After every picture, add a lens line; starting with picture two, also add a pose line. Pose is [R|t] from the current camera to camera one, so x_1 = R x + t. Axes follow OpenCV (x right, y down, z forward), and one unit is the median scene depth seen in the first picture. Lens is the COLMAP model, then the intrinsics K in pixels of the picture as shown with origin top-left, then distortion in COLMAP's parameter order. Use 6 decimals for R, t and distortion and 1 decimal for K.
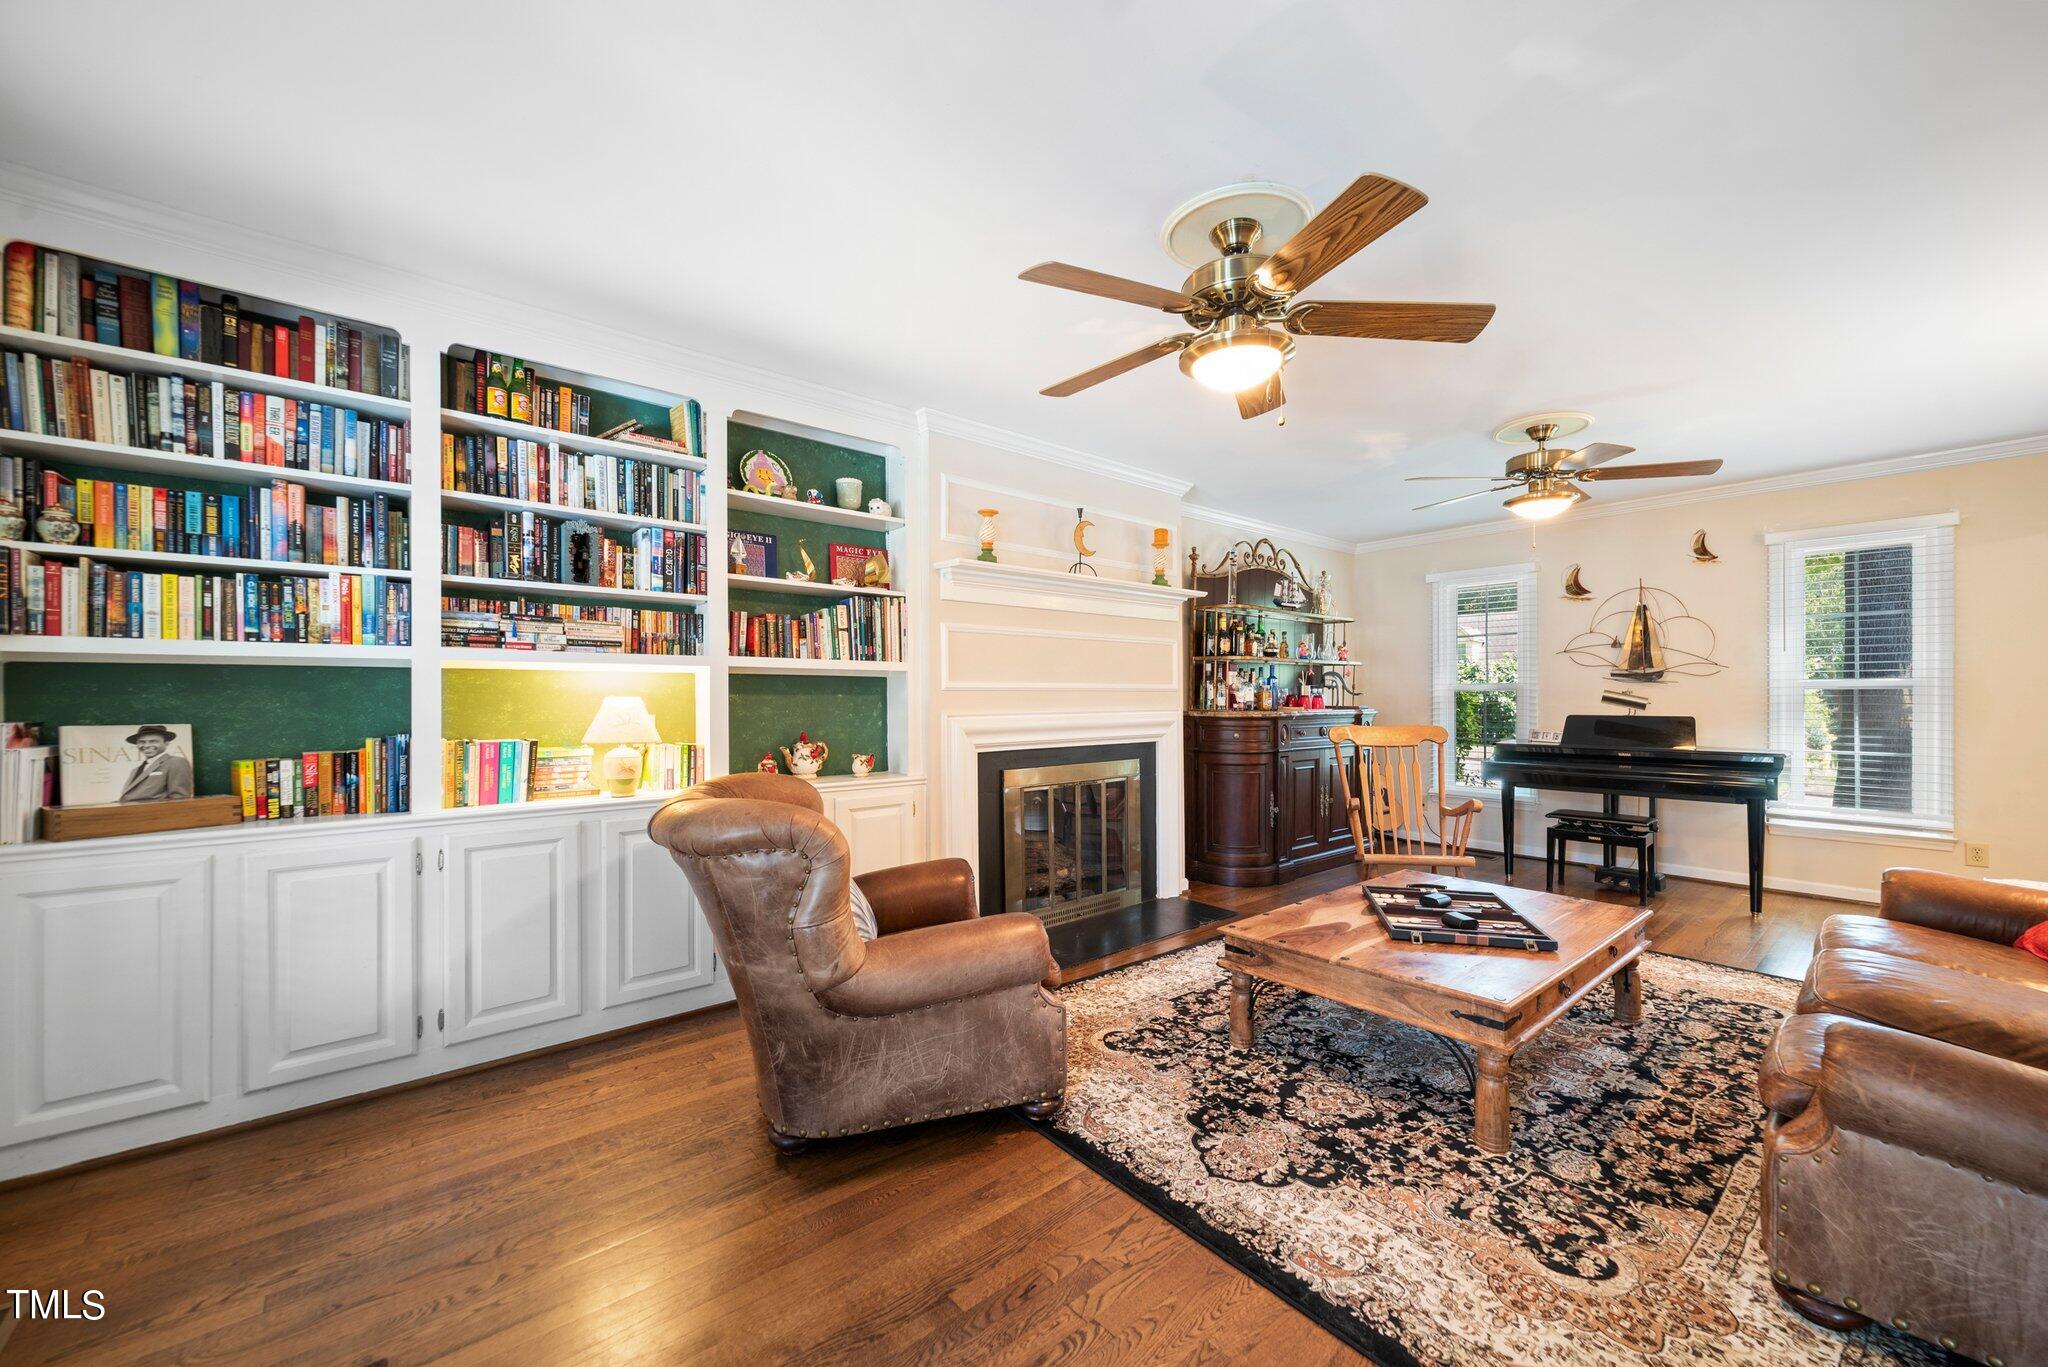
lens RADIAL K [[779.3, 0, 1045.0], [0, 779.3, 695.4], [0, 0, 1]] dist [-0.002671, -0.000432]
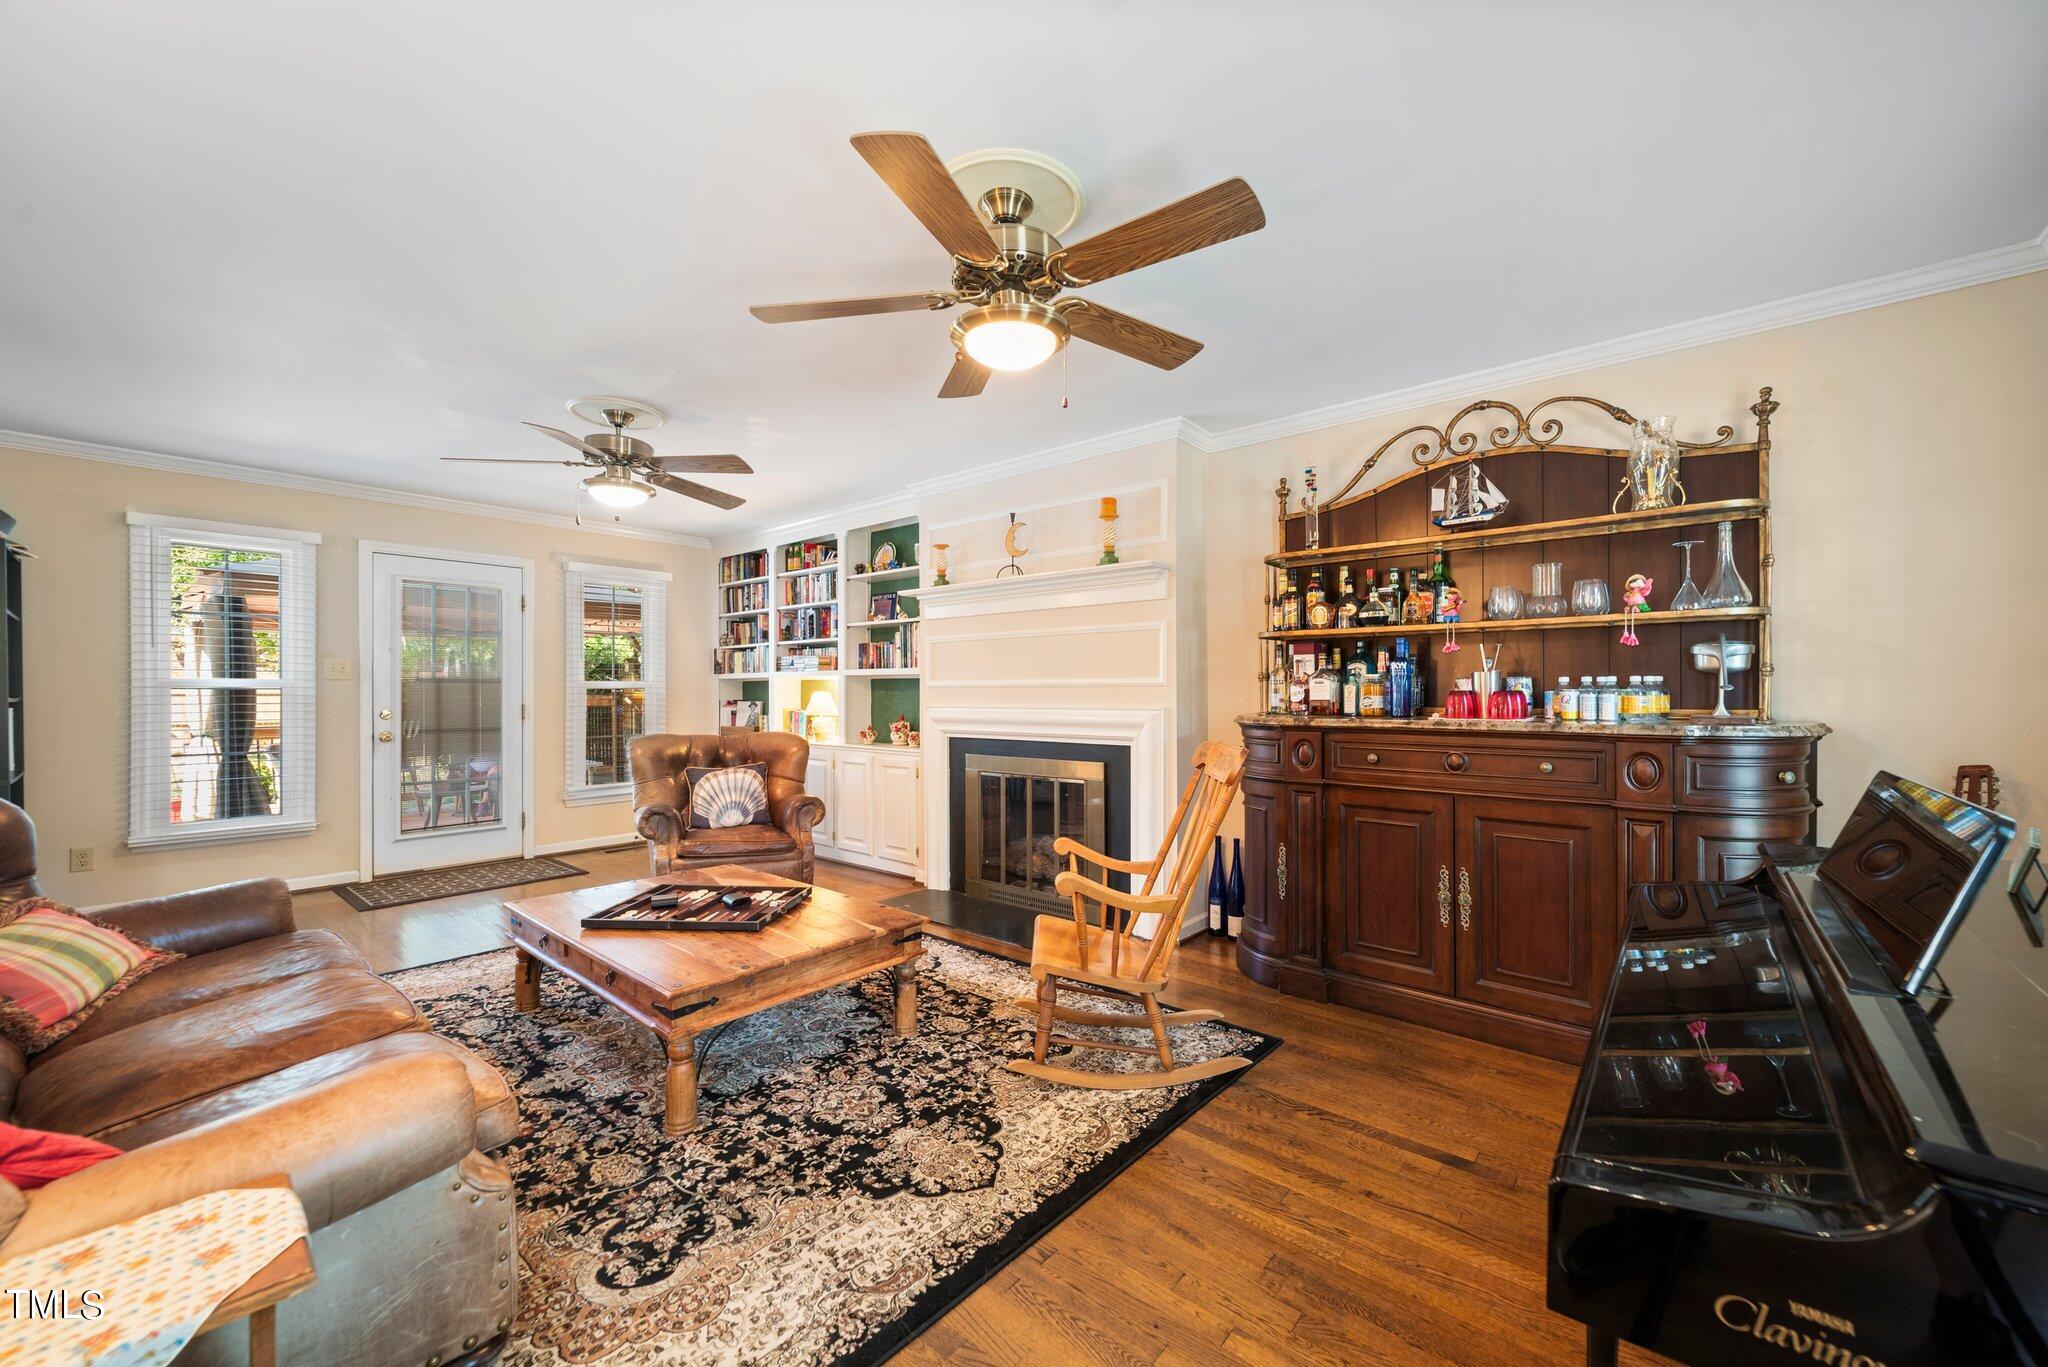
lens RADIAL K [[778.4, 0, 1031.8], [0, 778.4, 691.3], [0, 0, 1]] dist [-0.001785, -0.000616]
pose [[0.164750, 0.001564, -0.986334, 1.735699], [0.003081, 0.999993, 0.002100, -0.003398], [0.986331, -0.003385, 0.164744, 1.365412]]
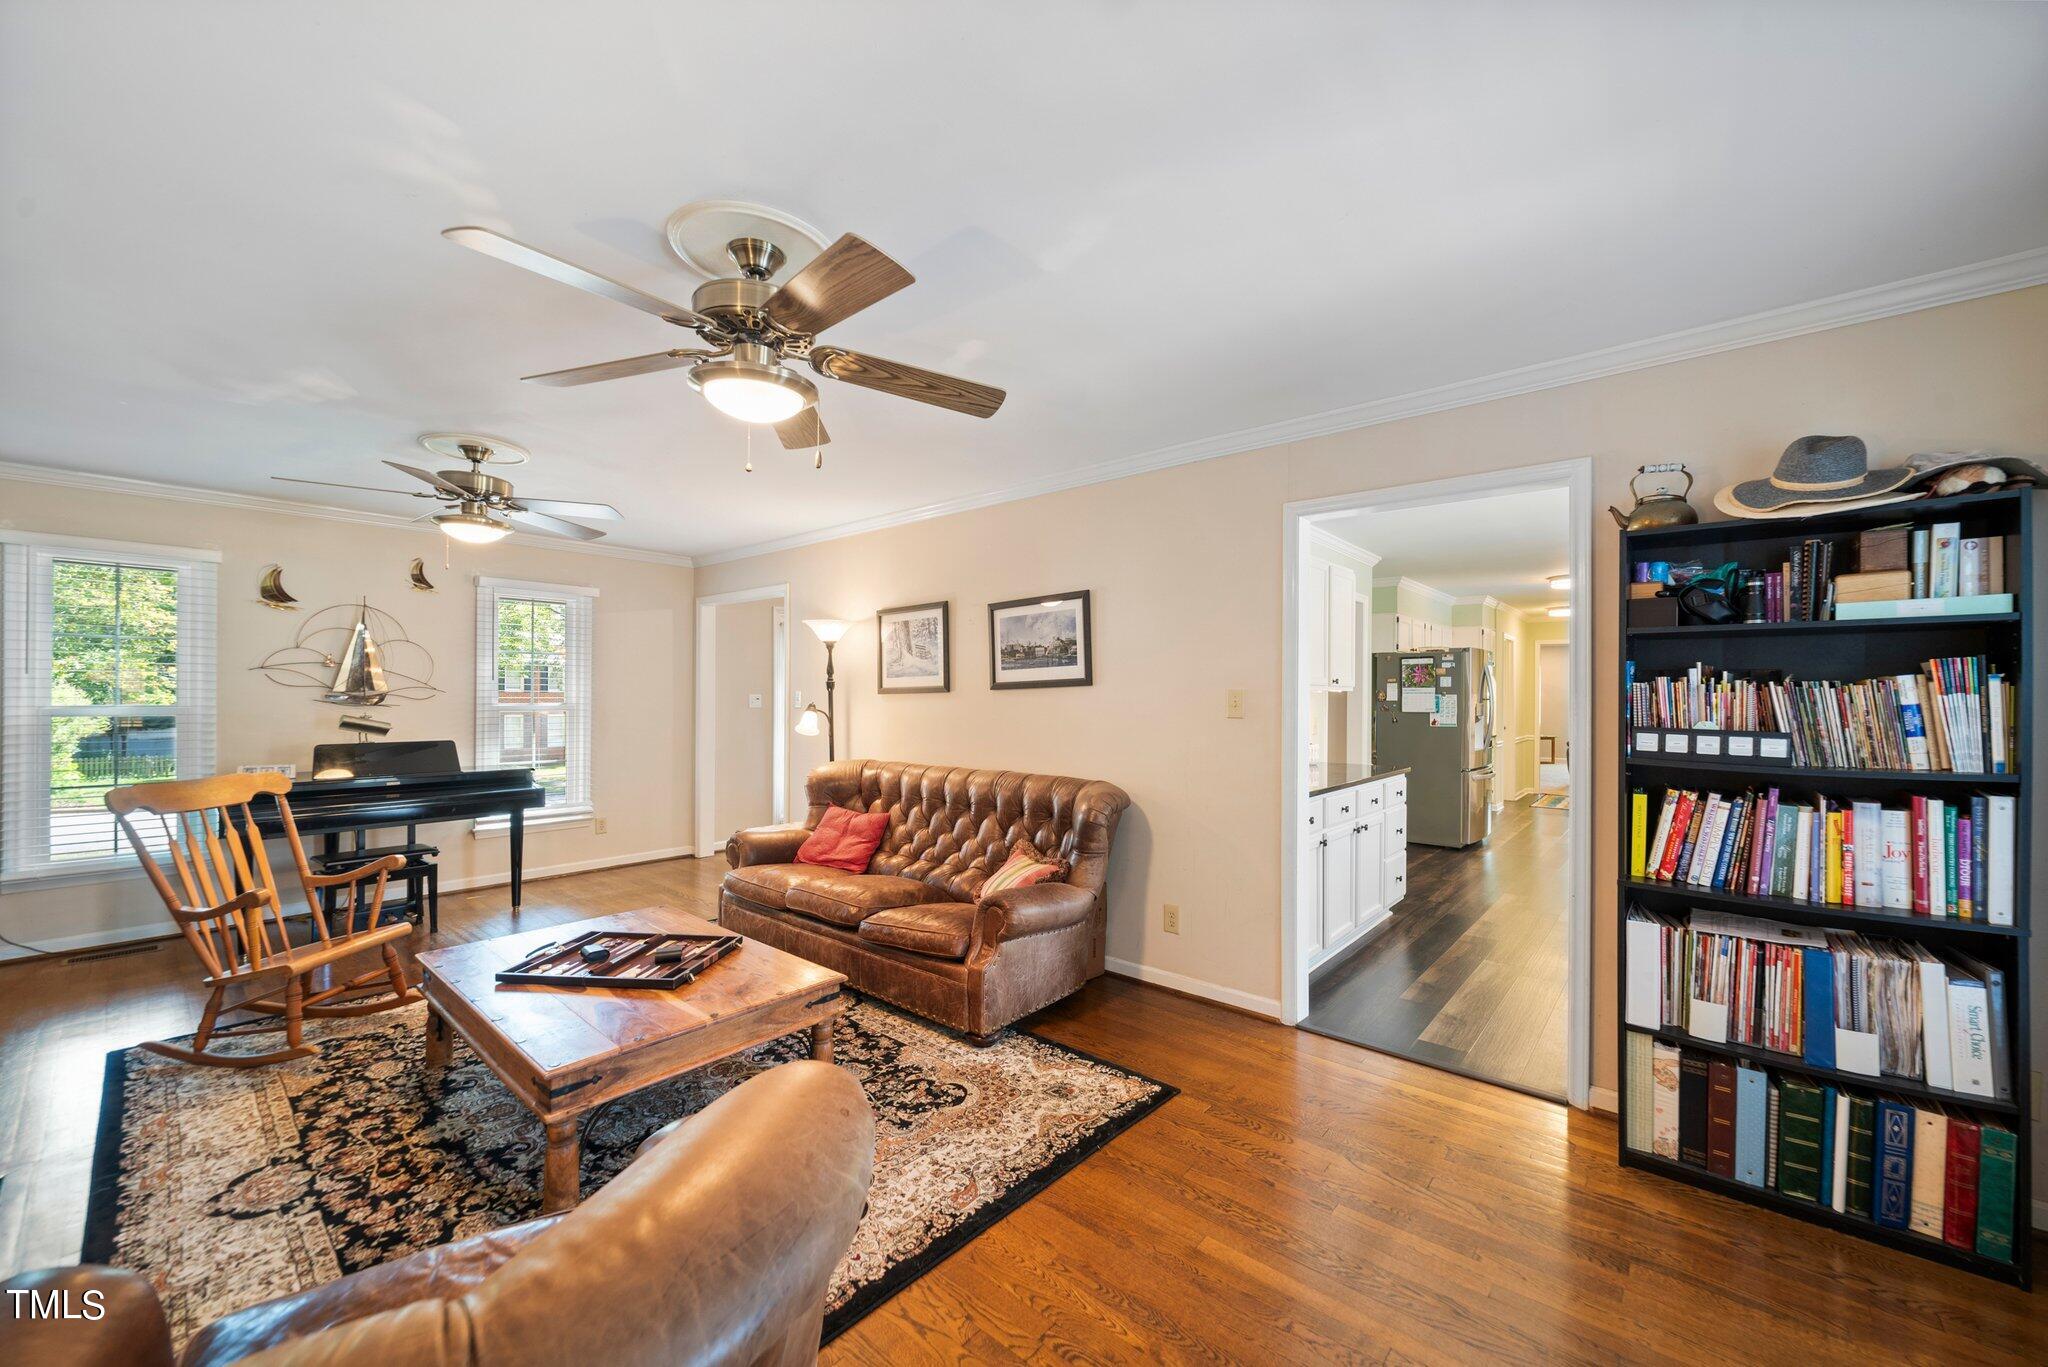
lens RADIAL K [[778.4, 0, 1031.8], [0, 778.4, 691.3], [0, 0, 1]] dist [-0.001785, -0.000616]
pose [[-0.155929, 0.008832, 0.987729, -0.606182], [-0.005263, 0.999938, -0.009773, -0.060093], [-0.987754, -0.006723, -0.155873, 0.700927]]
